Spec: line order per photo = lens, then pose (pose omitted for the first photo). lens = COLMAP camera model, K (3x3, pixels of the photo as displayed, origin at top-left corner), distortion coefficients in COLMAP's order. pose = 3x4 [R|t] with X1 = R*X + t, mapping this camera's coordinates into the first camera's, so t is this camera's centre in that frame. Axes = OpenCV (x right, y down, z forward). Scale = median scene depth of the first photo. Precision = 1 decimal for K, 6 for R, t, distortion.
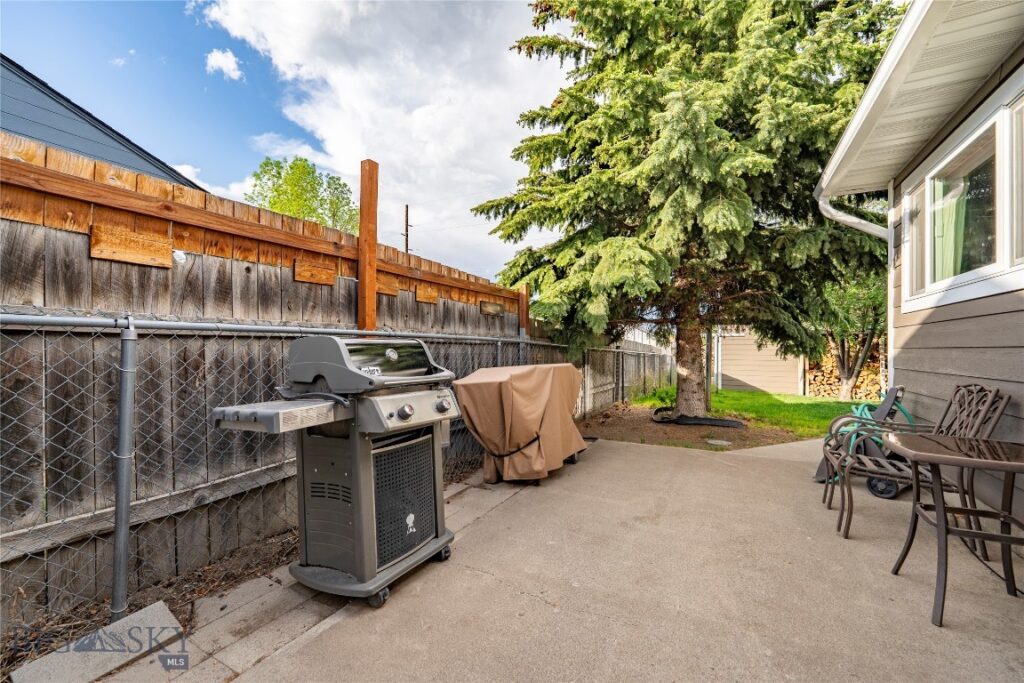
lens RADIAL K [[419.9, 0, 512.0], [0, 419.9, 341.5], [0, 0, 1]] dist [0.000007, -0.000023]
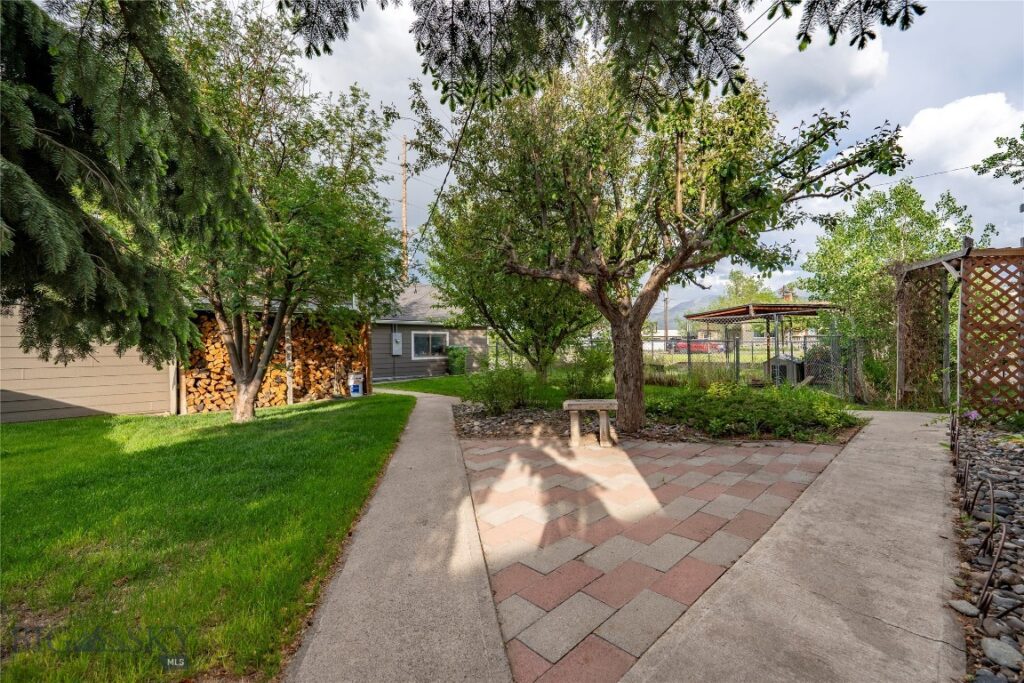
lens RADIAL K [[419.9, 0, 512.0], [0, 419.9, 341.5], [0, 0, 1]] dist [0.000007, -0.000023]
pose [[0.315614, -0.015377, 0.948763, 0.312346], [-0.006588, 0.999809, 0.018396, 0.013913], [-0.948865, -0.012057, 0.315452, 0.403084]]
